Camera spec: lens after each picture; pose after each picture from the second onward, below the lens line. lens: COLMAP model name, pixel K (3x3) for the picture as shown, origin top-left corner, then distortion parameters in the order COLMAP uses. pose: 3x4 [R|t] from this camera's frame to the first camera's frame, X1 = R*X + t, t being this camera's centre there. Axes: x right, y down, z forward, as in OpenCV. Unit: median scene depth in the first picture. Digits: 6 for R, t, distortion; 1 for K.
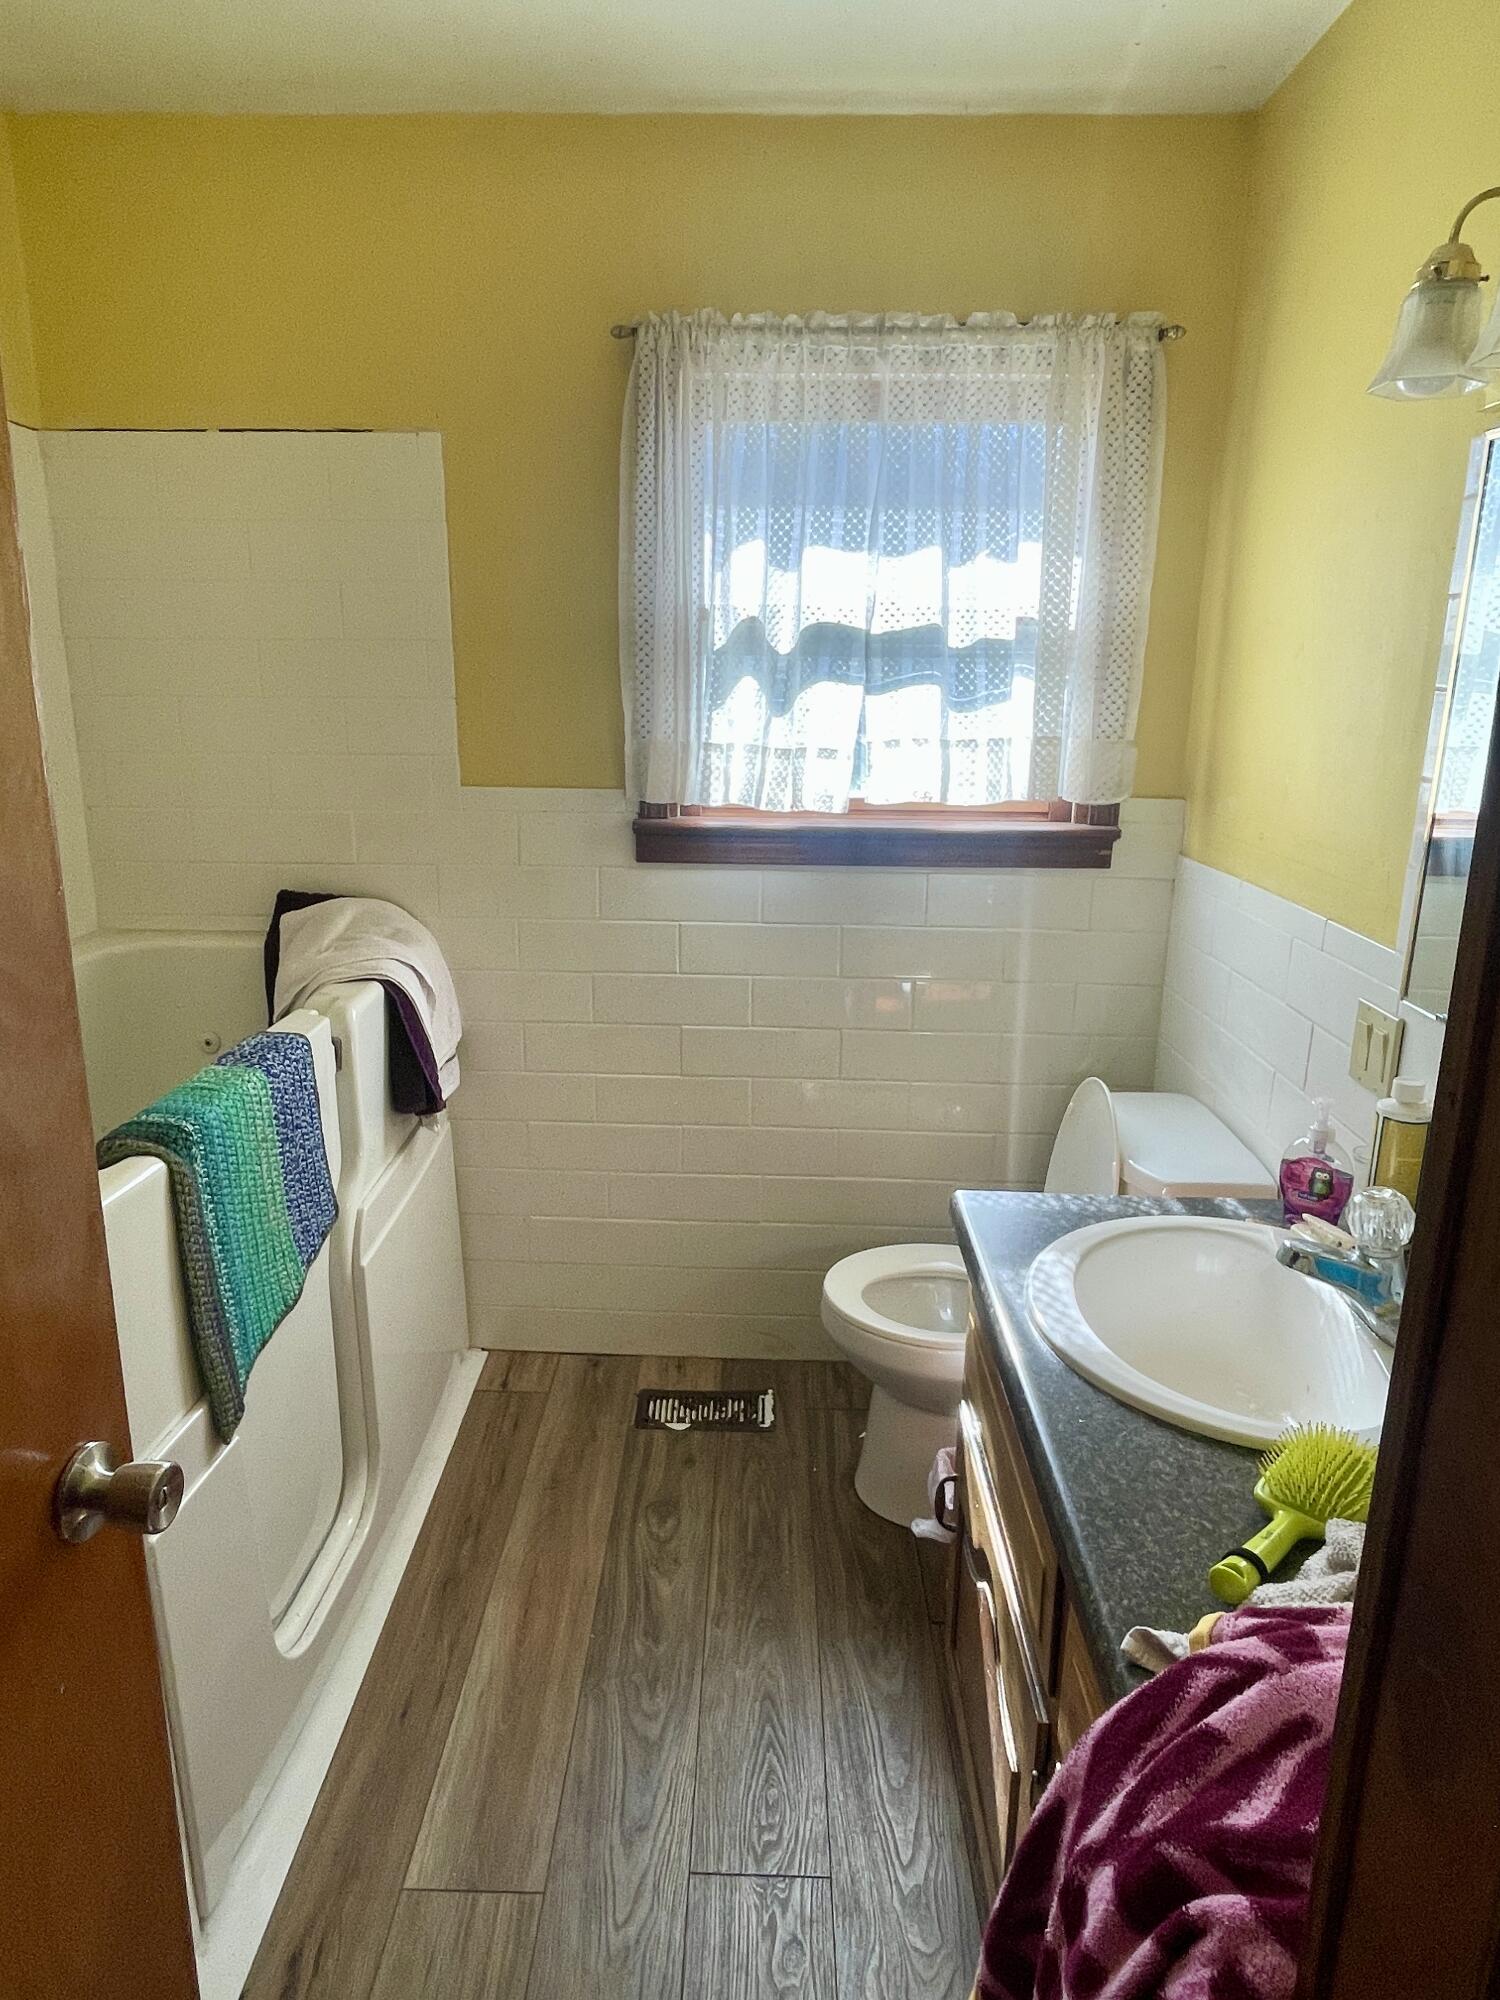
lens RADIAL K [[1216.2, 0, 747.4], [0, 1216.2, 998.8], [0, 0, 1]] dist [0.000912, -0.005632]
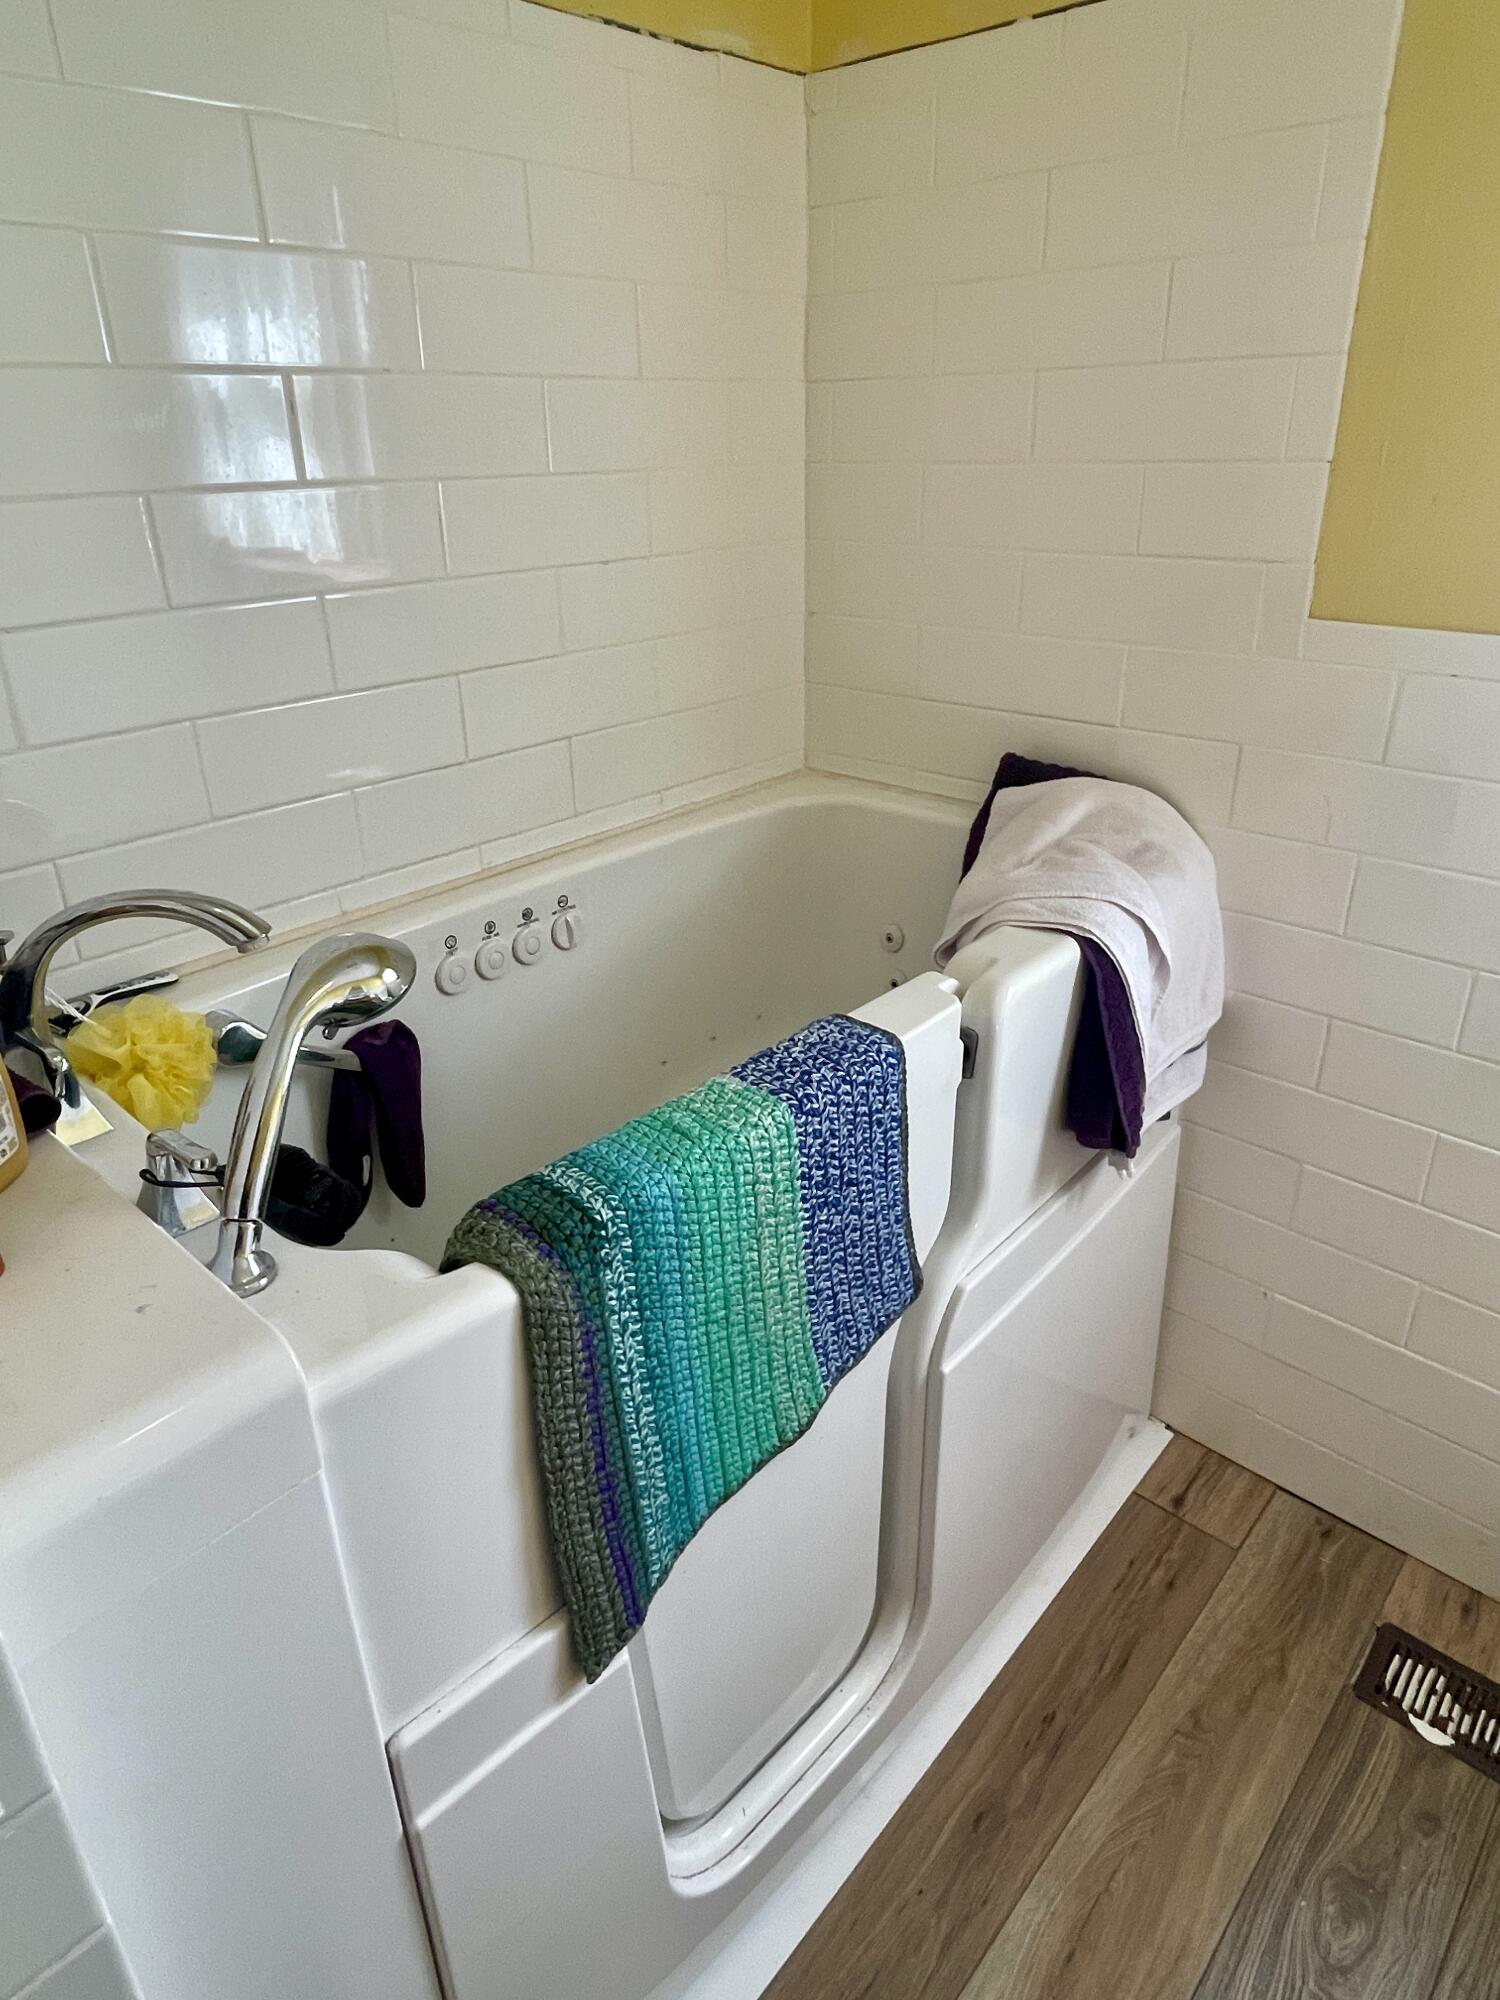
lens RADIAL K [[1216.2, 0, 746.4], [0, 1216.2, 965.1], [0, 0, 1]] dist [0.000912, -0.005632]
pose [[0.751175, 0.243261, -0.613645, -0.040442], [-0.145338, 0.967757, 0.205727, -0.103788], [0.643904, -0.065351, 0.762310, 0.399691]]
